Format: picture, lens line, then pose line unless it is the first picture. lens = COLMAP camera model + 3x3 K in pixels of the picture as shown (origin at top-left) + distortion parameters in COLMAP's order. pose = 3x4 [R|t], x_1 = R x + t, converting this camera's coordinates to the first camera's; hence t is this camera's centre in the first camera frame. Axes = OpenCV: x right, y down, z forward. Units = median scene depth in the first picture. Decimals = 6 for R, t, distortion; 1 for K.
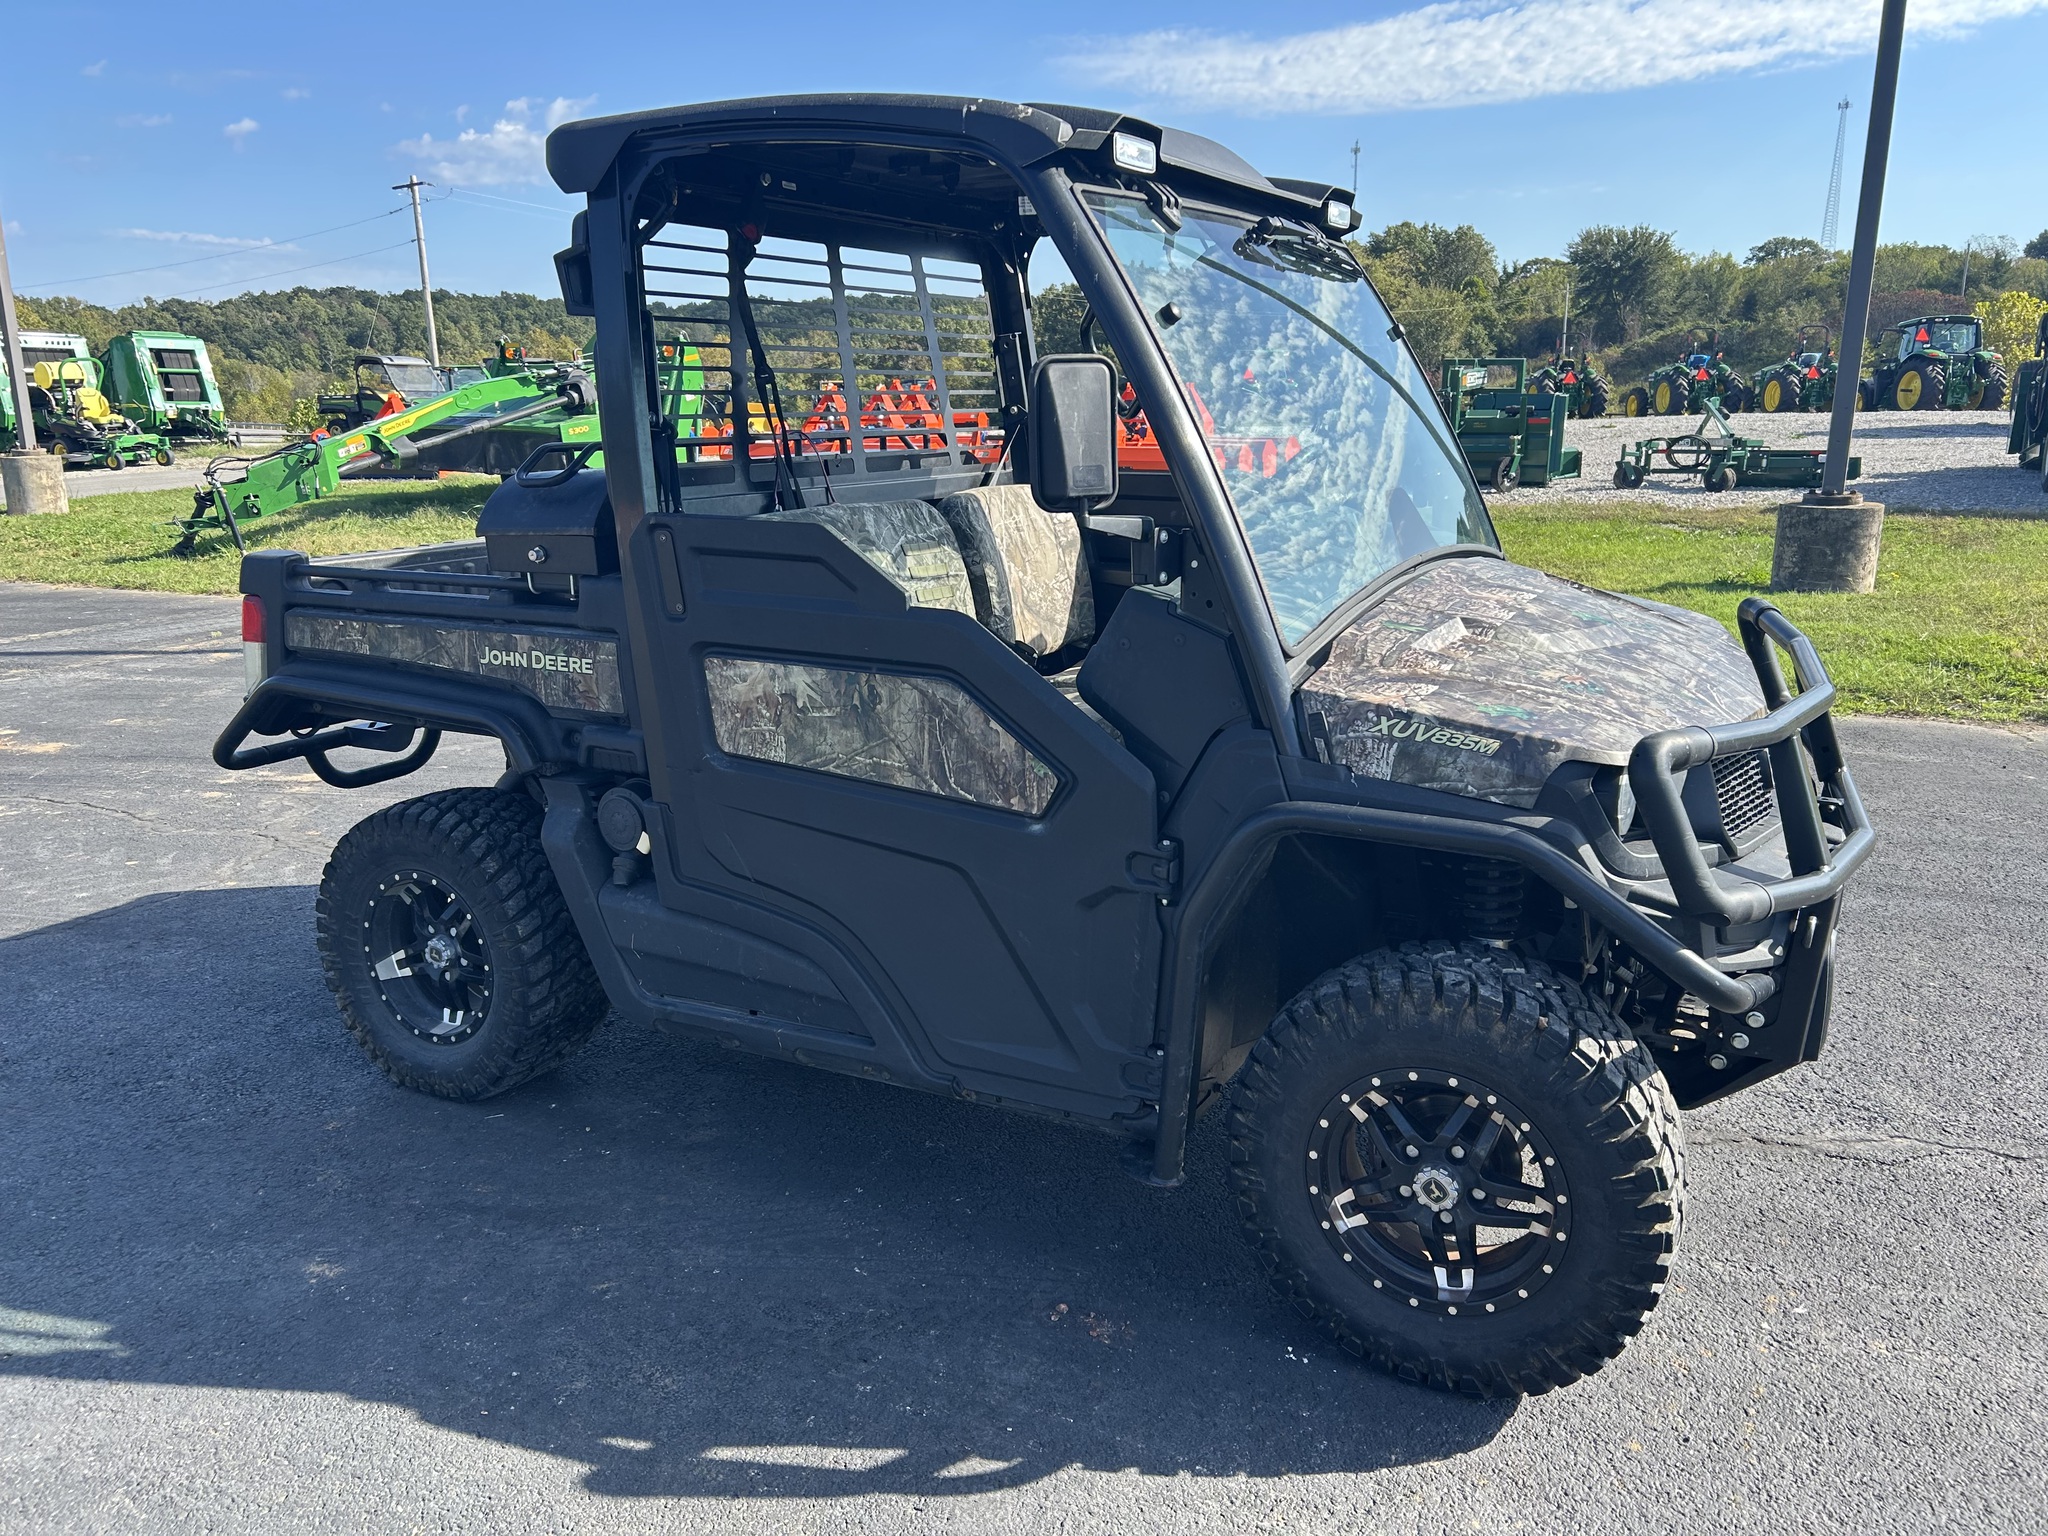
lens RADIAL K [[1537.0, 0, 1025.9], [0, 1537.0, 763.5], [0, 0, 1]] dist [0.038223, -0.034577]
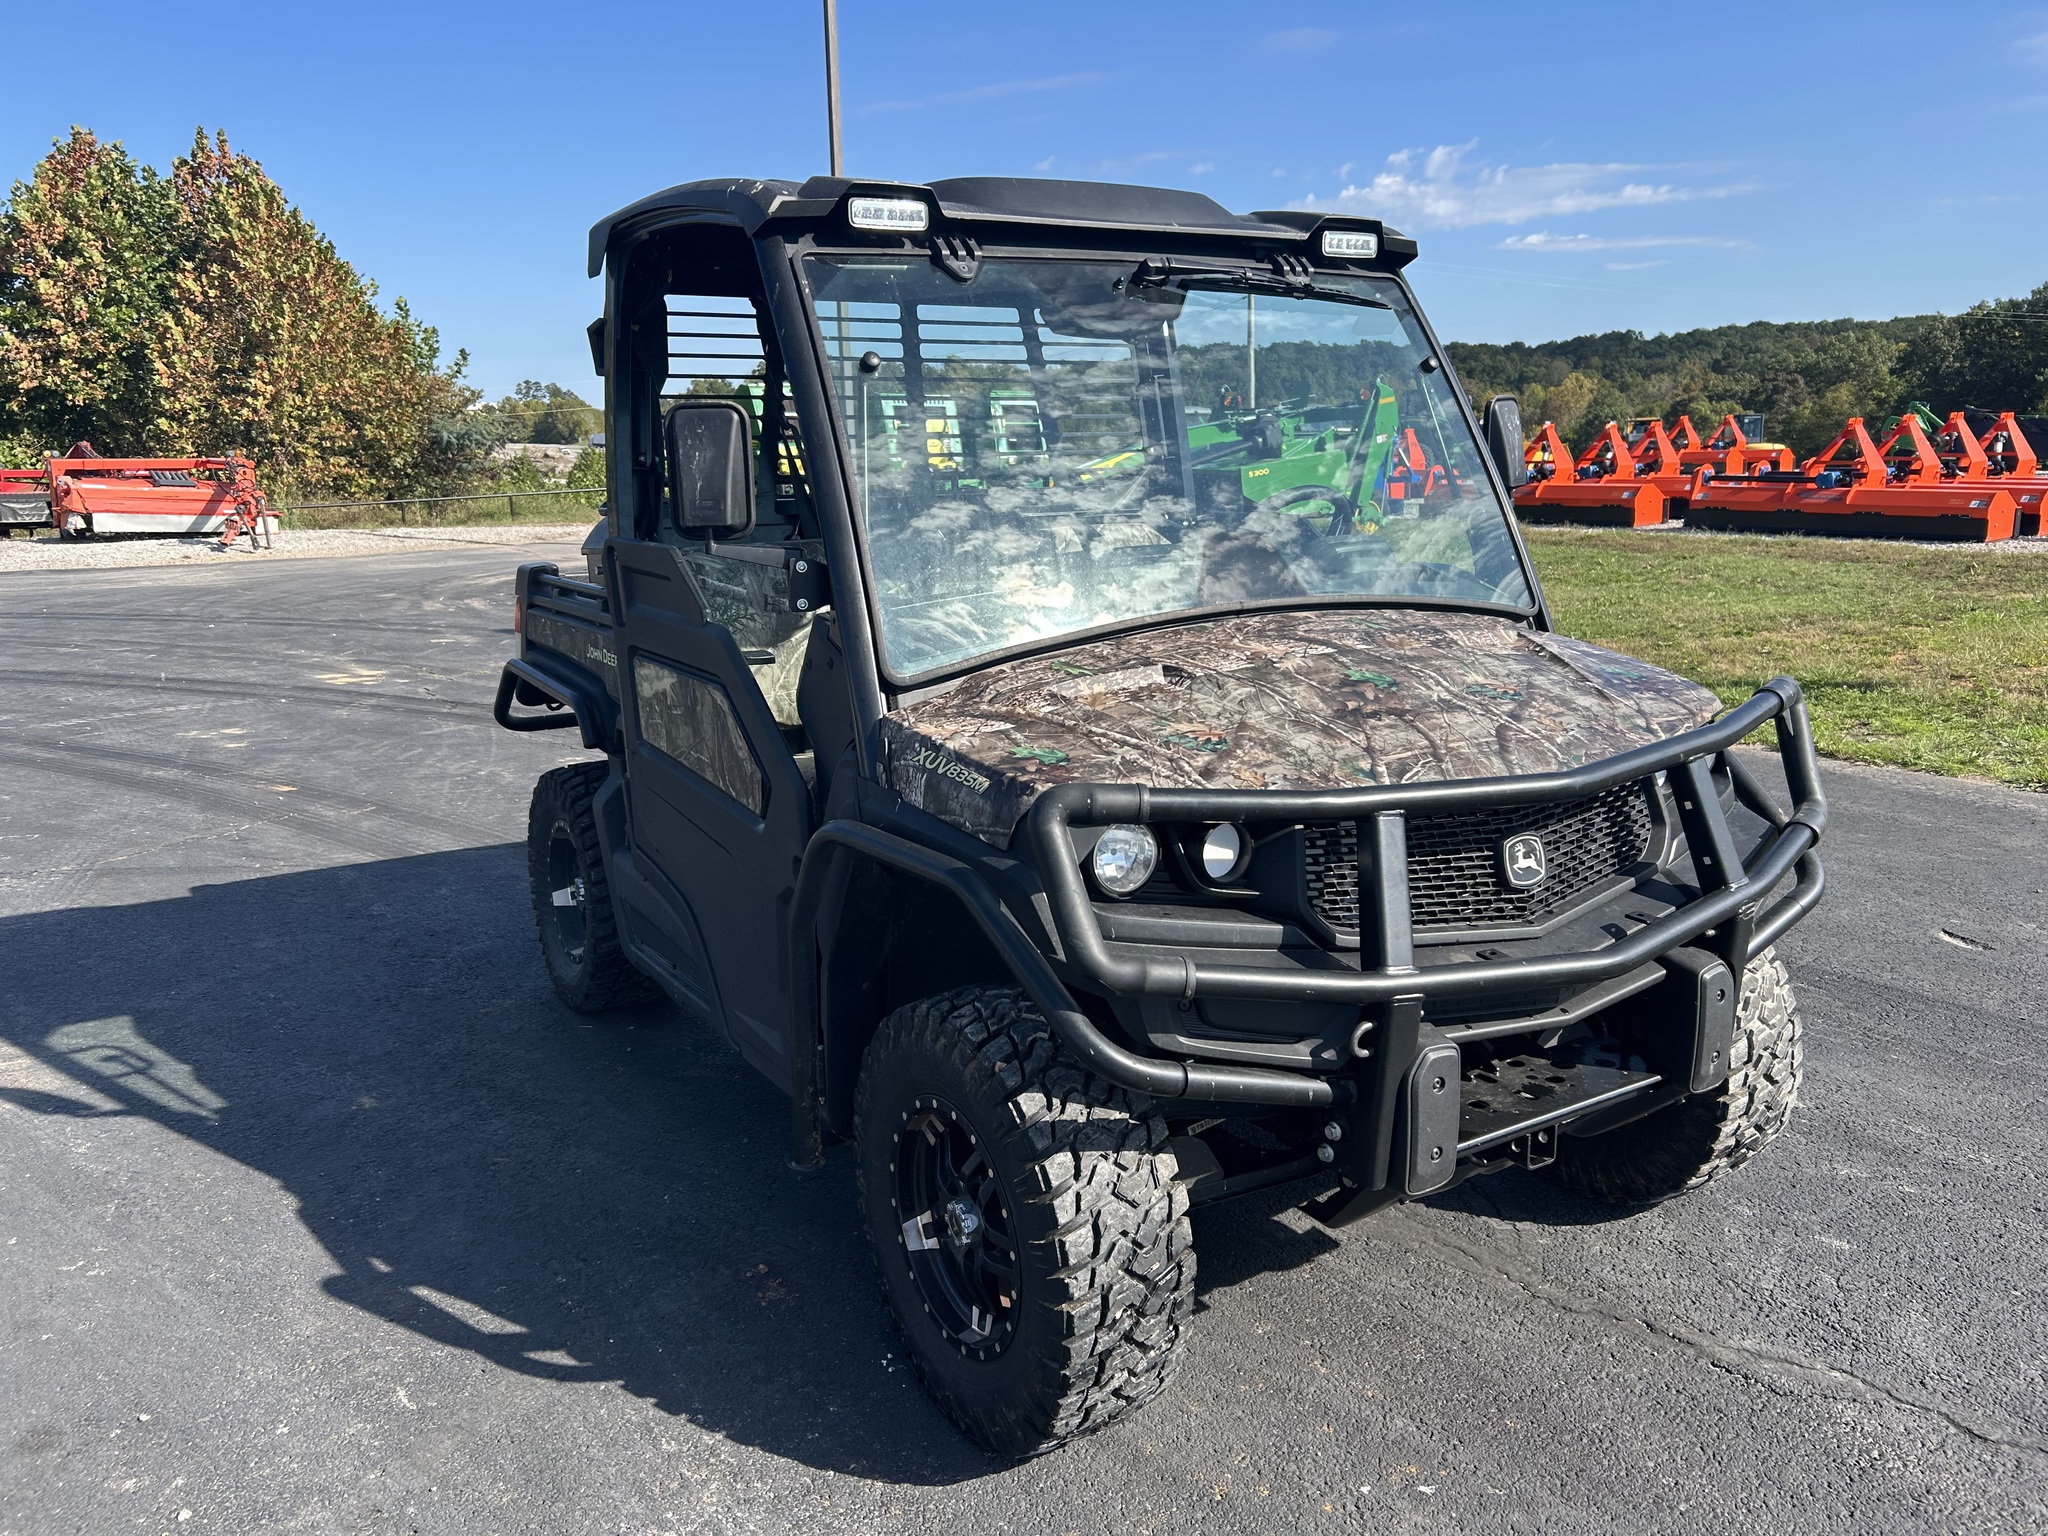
lens RADIAL K [[1543.0, 0, 1001.5], [0, 1543.0, 762.3], [0, 0, 1]] dist [0.045299, -0.051402]
pose [[0.859195, 0.096440, -0.502477, 0.642650], [-0.110348, 0.993891, 0.002071, -0.022726], [0.499607, 0.053668, 0.864588, 0.110327]]
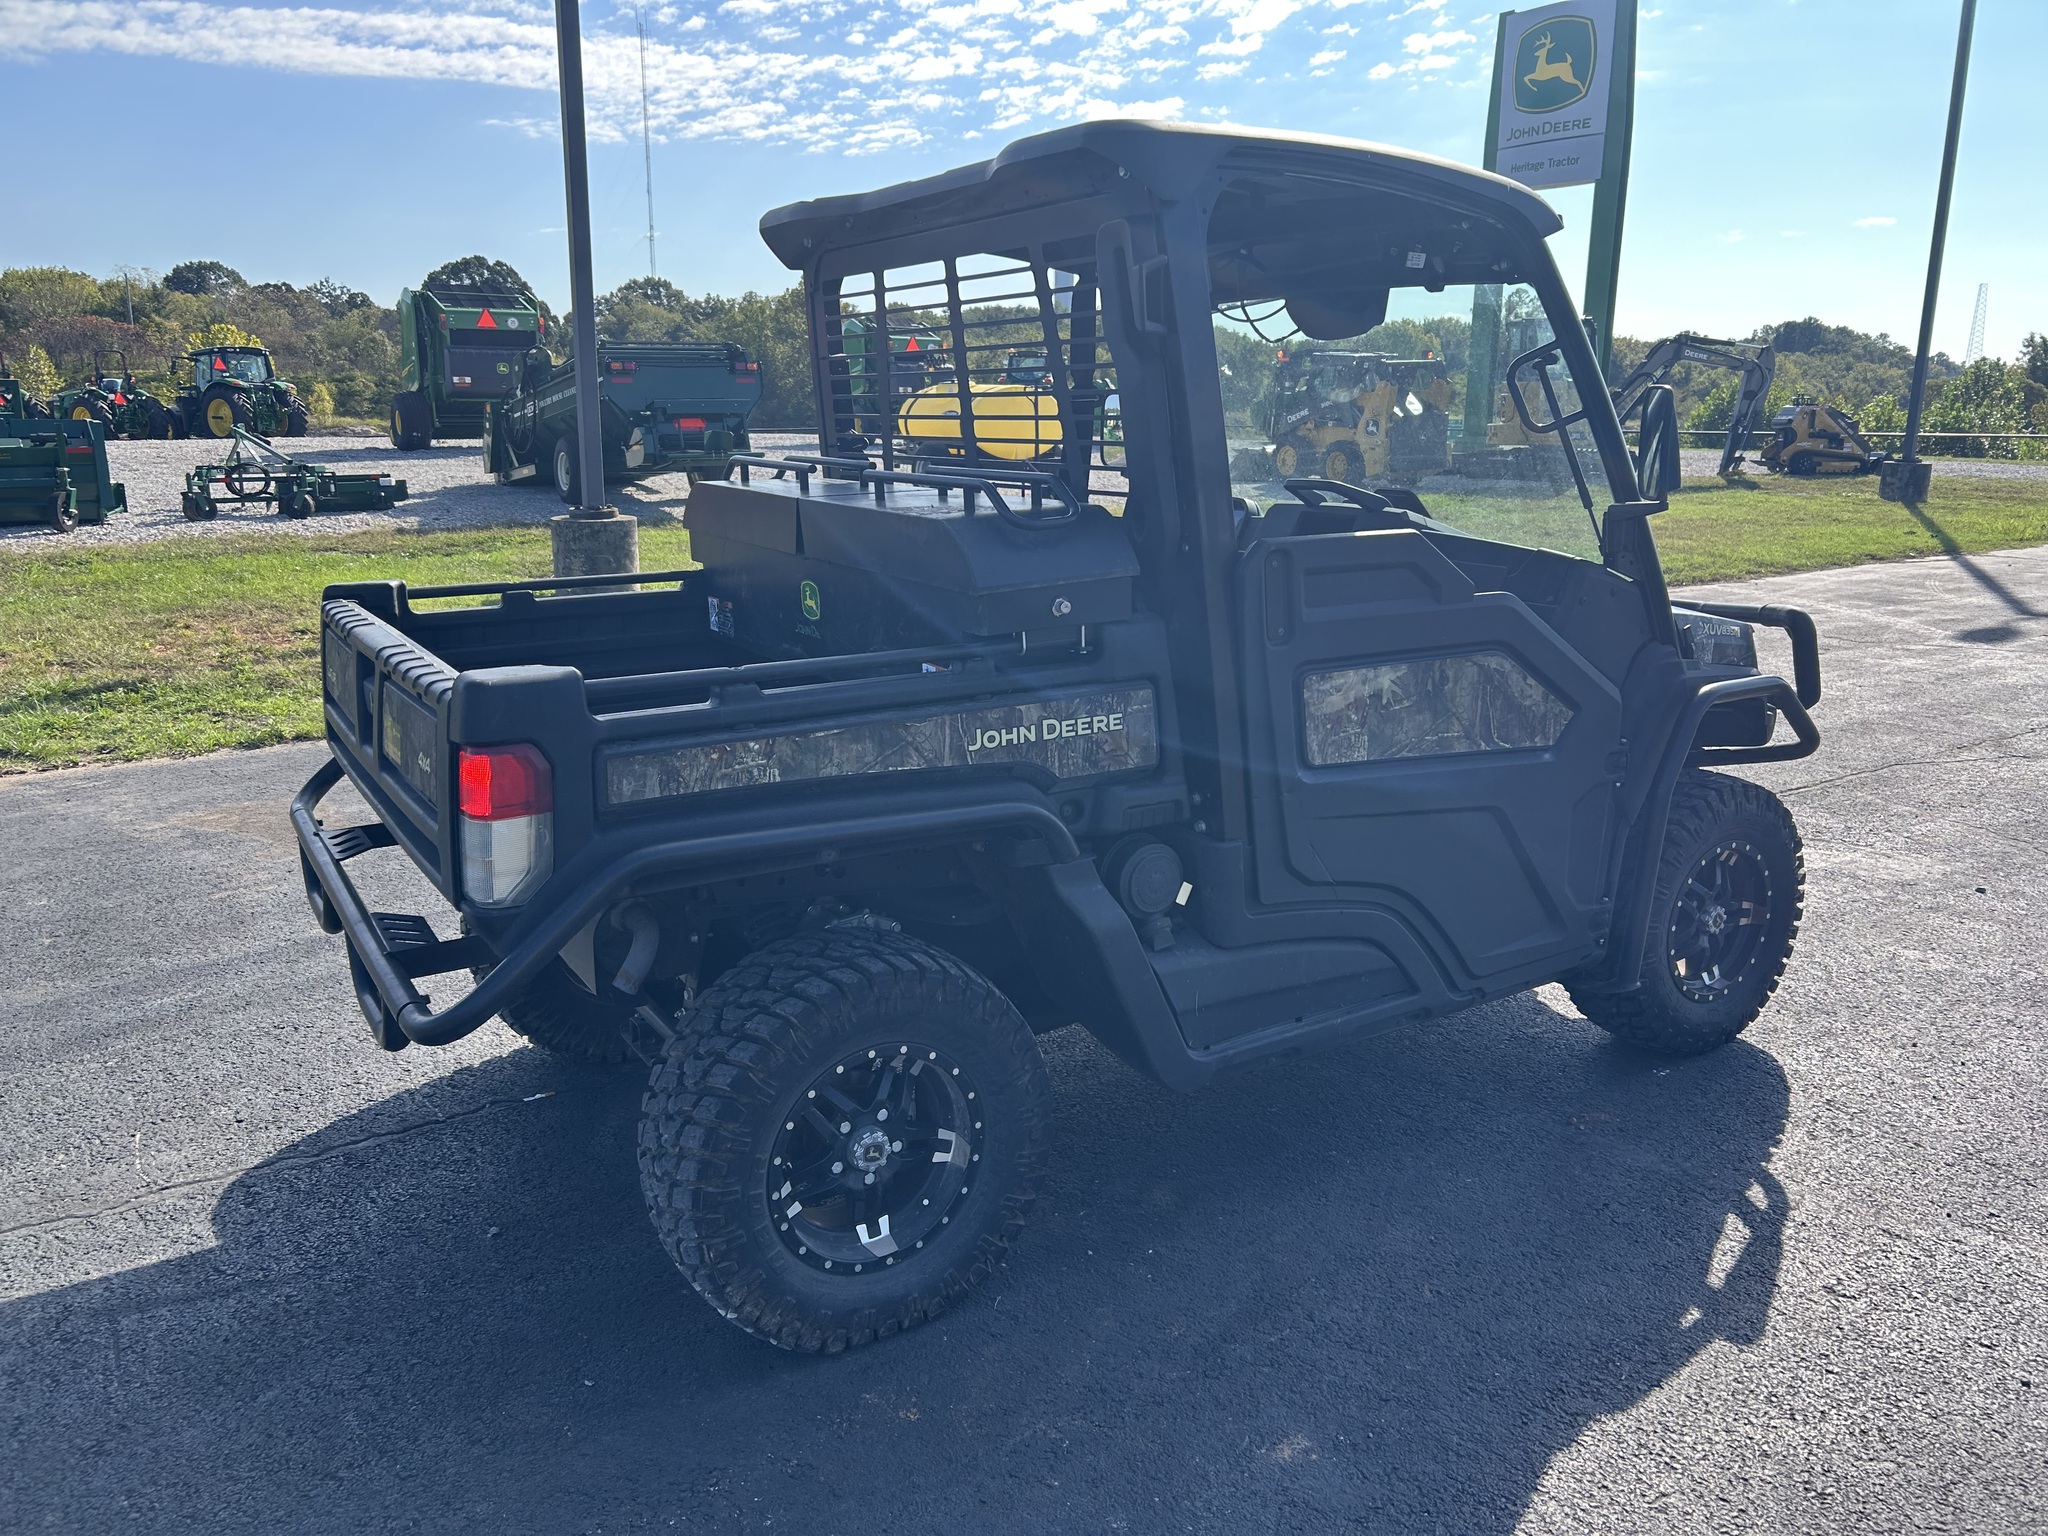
lens RADIAL K [[1537.0, 0, 1025.9], [0, 1537.0, 763.5], [0, 0, 1]] dist [0.038223, -0.034577]
pose [[0.497998, -0.191889, 0.845681, -1.160885], [0.205973, 0.973476, 0.099594, -0.151090], [-0.842361, 0.124590, 0.524314, 0.628796]]
